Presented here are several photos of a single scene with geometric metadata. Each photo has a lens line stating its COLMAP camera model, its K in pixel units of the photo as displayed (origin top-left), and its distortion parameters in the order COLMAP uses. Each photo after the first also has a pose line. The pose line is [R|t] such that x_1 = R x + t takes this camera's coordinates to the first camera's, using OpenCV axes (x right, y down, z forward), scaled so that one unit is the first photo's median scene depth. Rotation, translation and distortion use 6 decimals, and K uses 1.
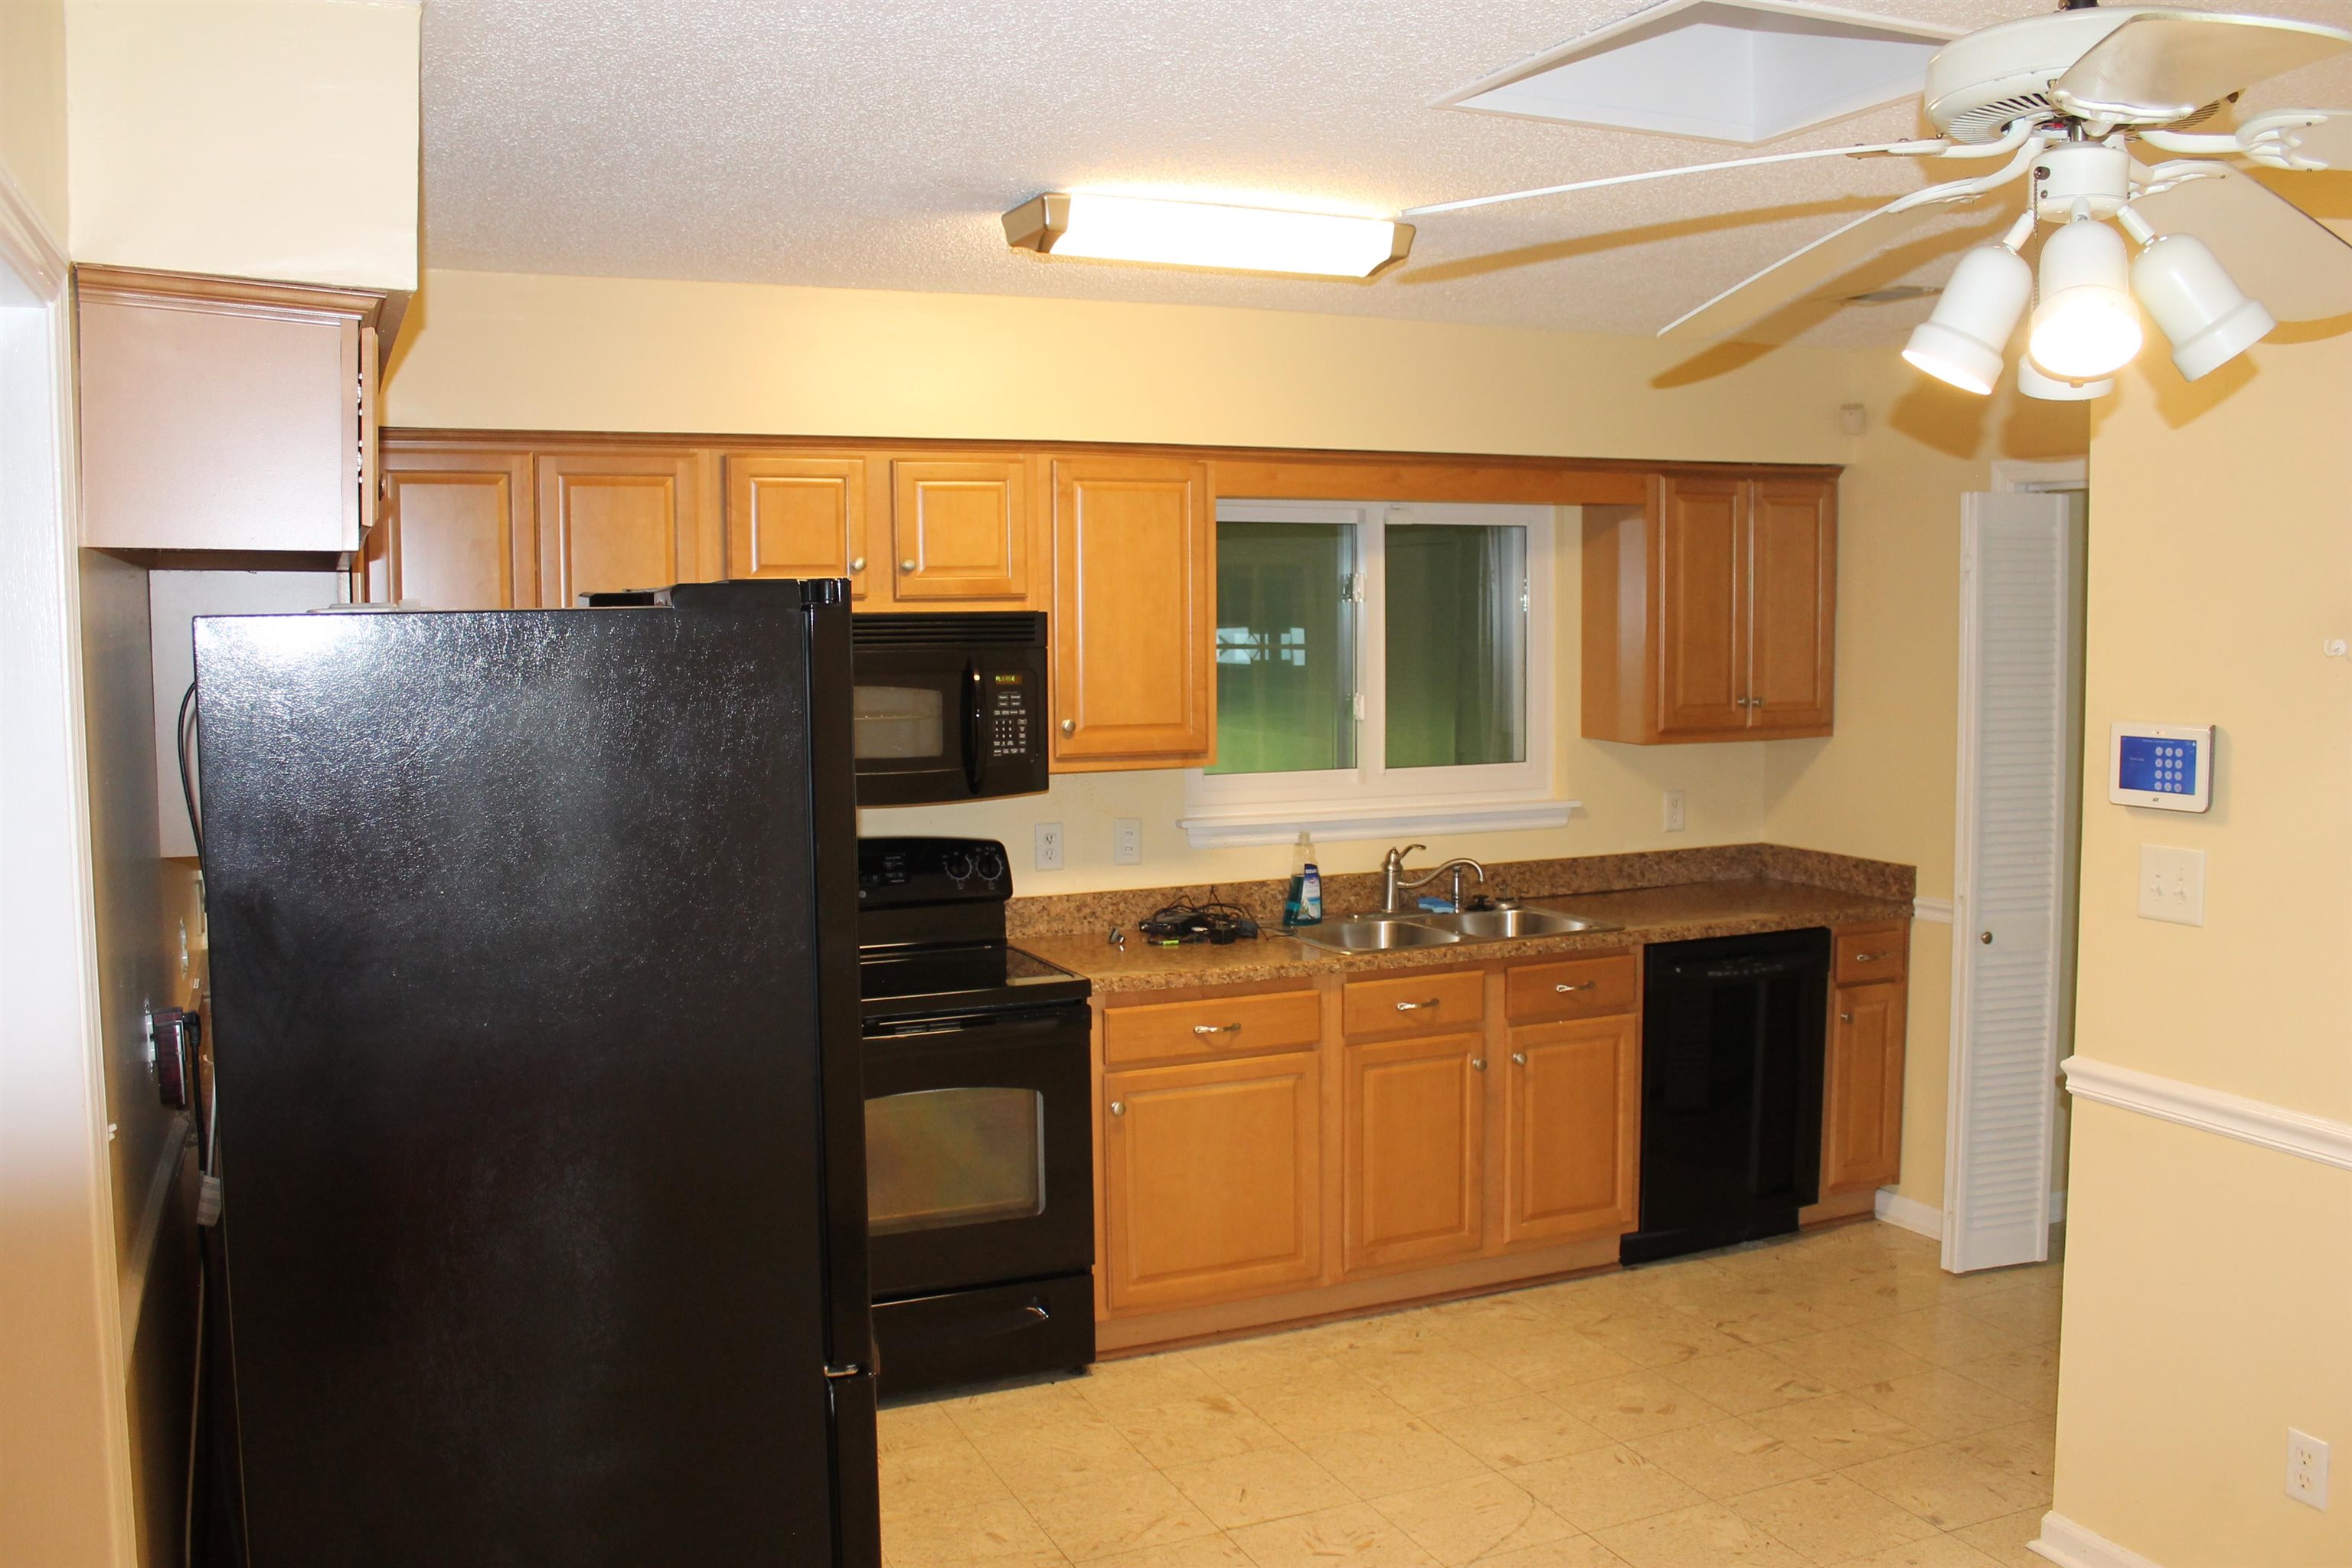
lens RADIAL K [[1995.7, 0, 1174.7], [0, 1995.7, 779.7], [0, 0, 1]] dist [-0.145009, 0.122195]
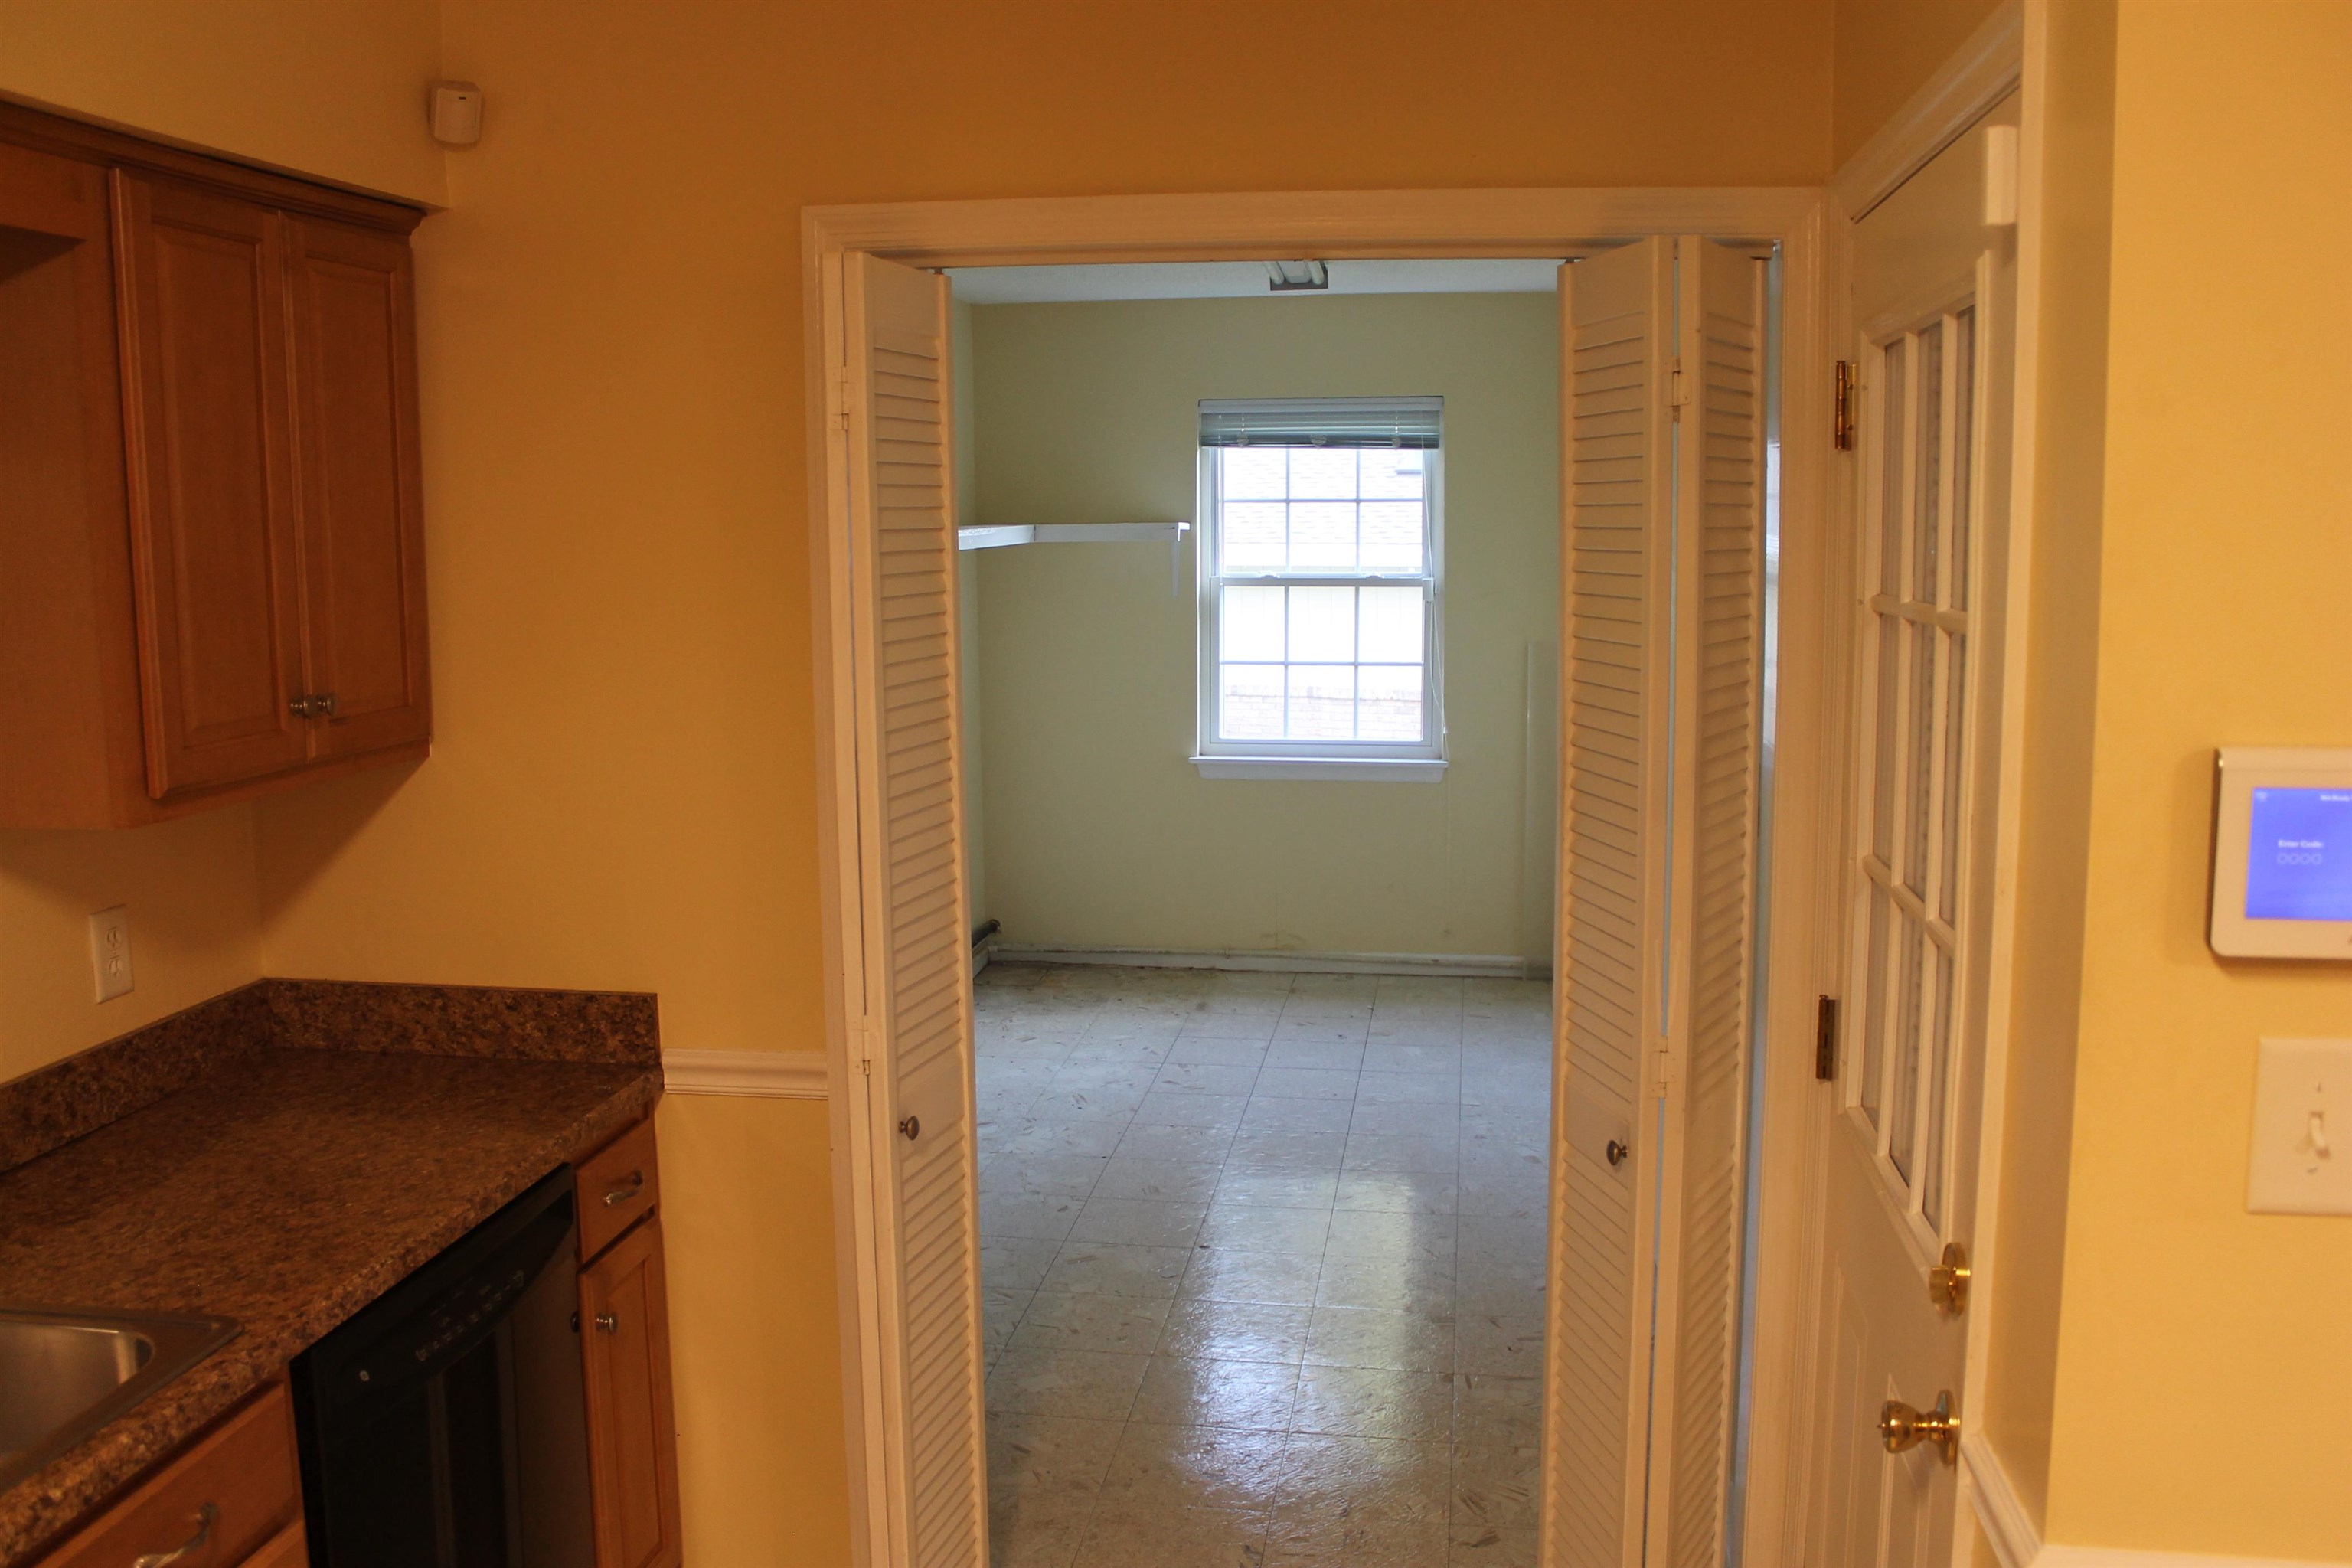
lens RADIAL K [[1995.7, 0, 1177.9], [0, 1995.7, 775.0], [0, 0, 1]] dist [-0.145009, 0.122195]
pose [[0.542430, -0.107762, 0.833161, 0.022246], [0.074926, 0.993992, 0.079784, -0.045086], [-0.836753, 0.019148, 0.547245, 0.593653]]
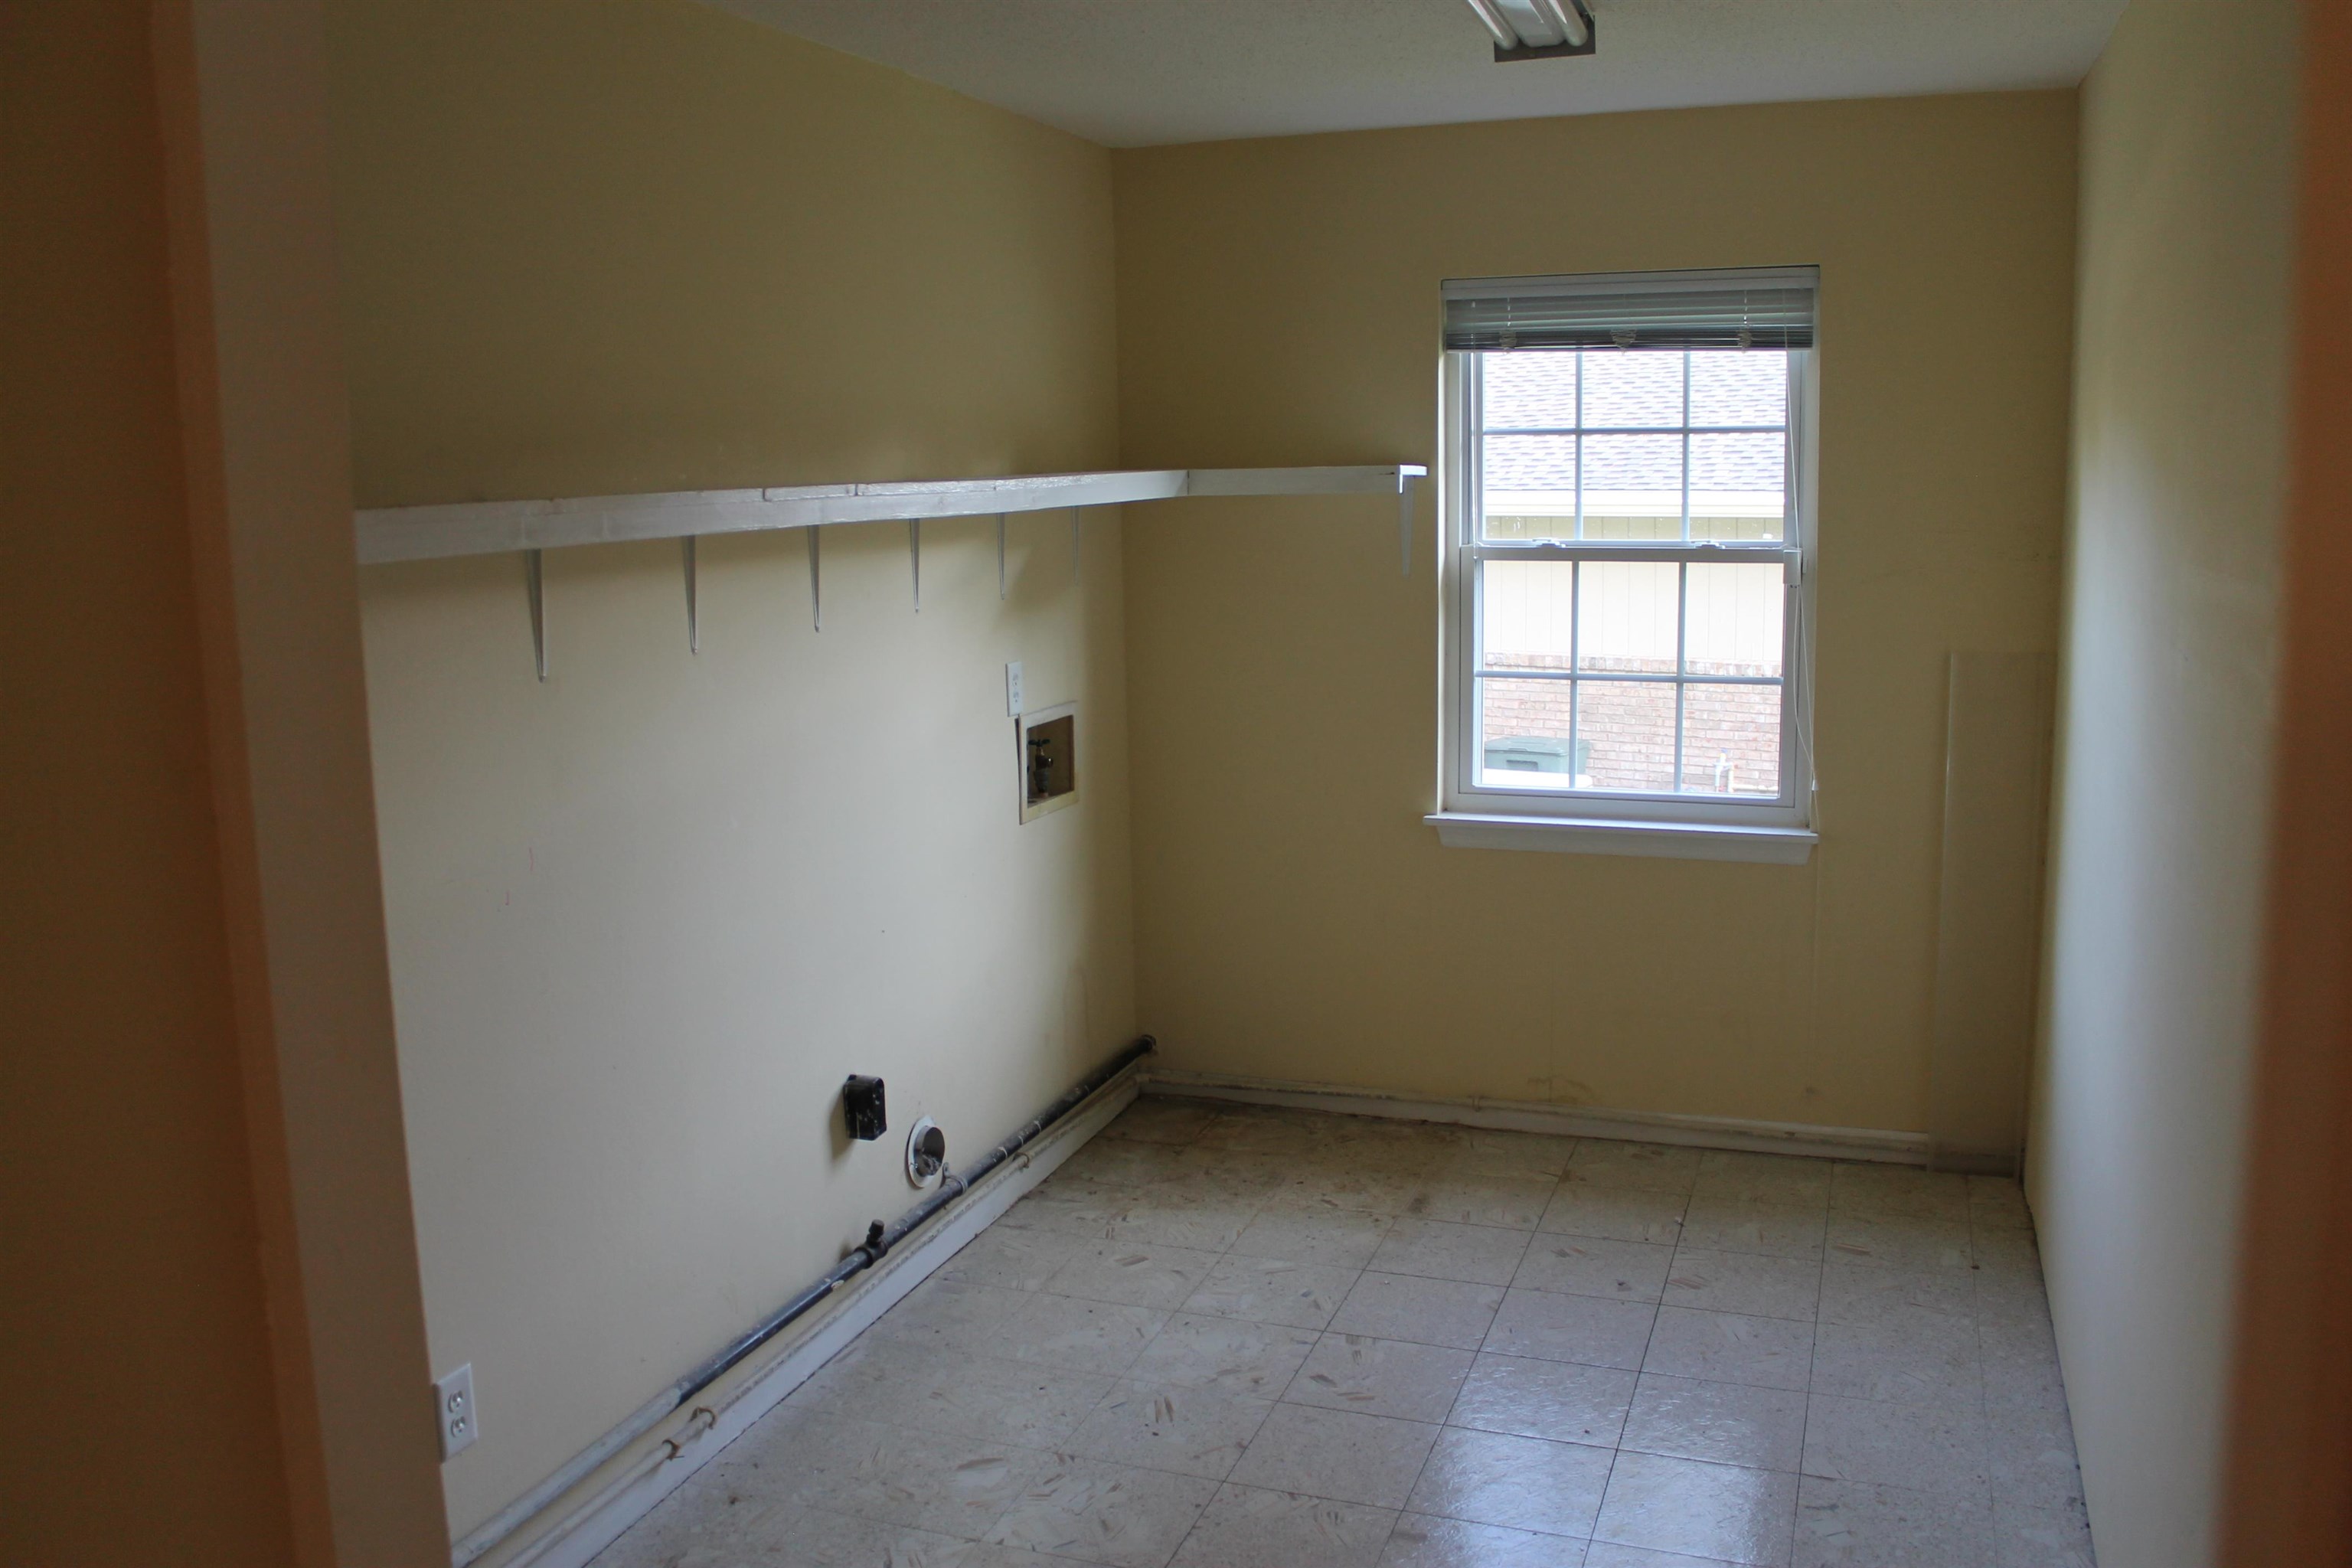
lens RADIAL K [[1995.7, 0, 1187.8], [0, 1995.7, 776.8], [0, 0, 1]] dist [-0.145009, 0.122195]
pose [[0.696313, -0.119617, 0.707700, 0.447383], [0.075810, 0.992756, 0.093207, -0.058975], [-0.713723, -0.011251, 0.700338, 0.771922]]
